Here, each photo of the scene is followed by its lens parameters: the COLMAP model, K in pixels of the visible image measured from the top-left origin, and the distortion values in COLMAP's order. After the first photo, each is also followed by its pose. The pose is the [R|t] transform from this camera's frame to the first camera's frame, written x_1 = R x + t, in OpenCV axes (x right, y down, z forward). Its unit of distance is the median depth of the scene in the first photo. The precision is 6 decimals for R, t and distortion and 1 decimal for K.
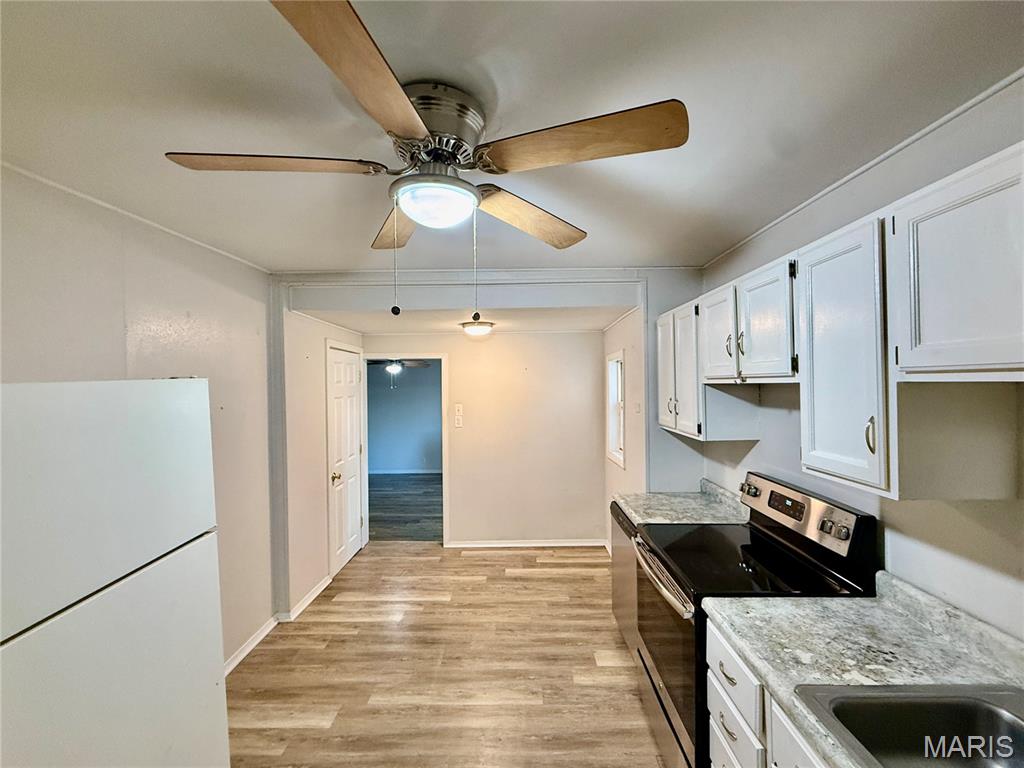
lens RADIAL K [[405.9, 0, 508.6], [0, 405.9, 385.0], [0, 0, 1]] dist [0.000557, 0.000578]
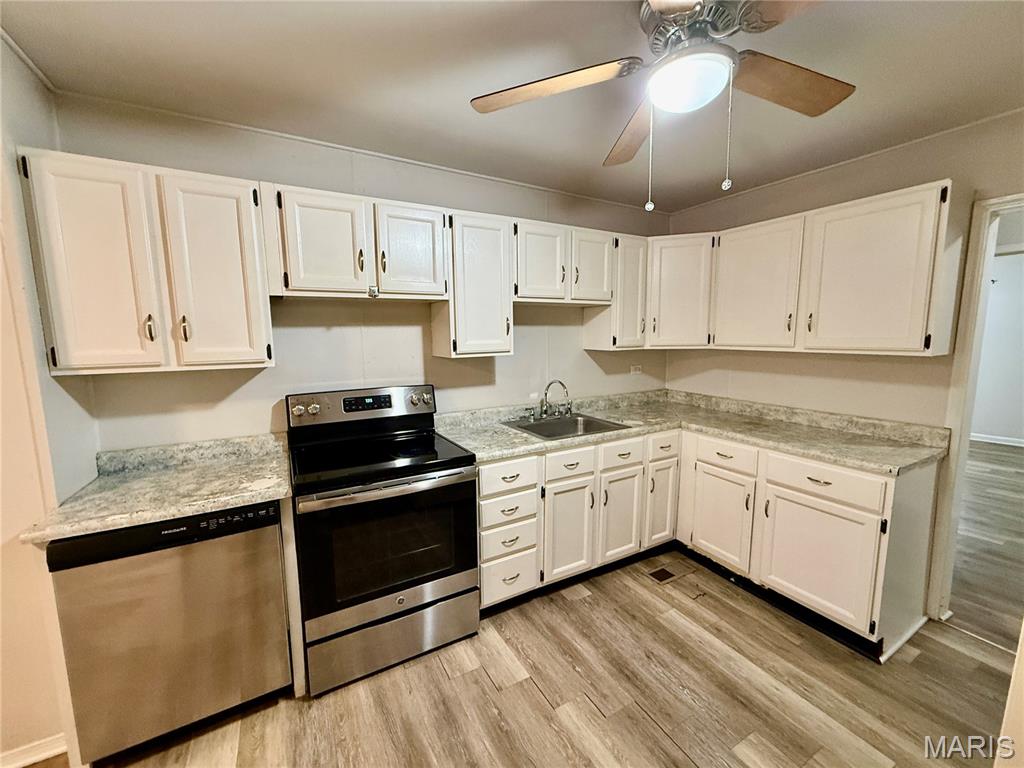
lens RADIAL K [[405.9, 0, 509.9], [0, 405.9, 384.2], [0, 0, 1]] dist [0.000557, 0.000578]
pose [[-0.497384, -0.080597, 0.863778, -0.422920], [0.017304, 0.994555, 0.102763, 0.089283], [-0.867358, 0.066059, -0.493282, 0.904963]]
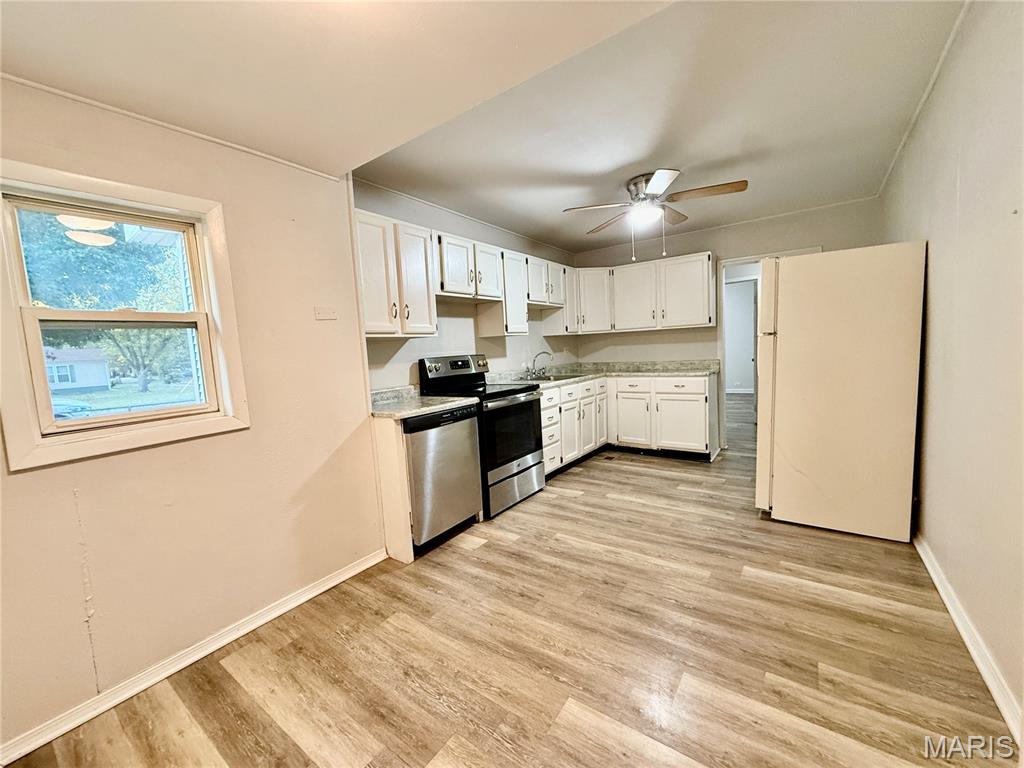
lens RADIAL K [[405.9, 0, 510.3], [0, 405.9, 385.0], [0, 0, 1]] dist [0.000557, 0.000578]
pose [[-0.810854, 0.012509, 0.585114, -0.471037], [0.067617, 0.995079, 0.072430, 0.197680], [-0.581329, 0.098294, -0.807710, 1.792711]]
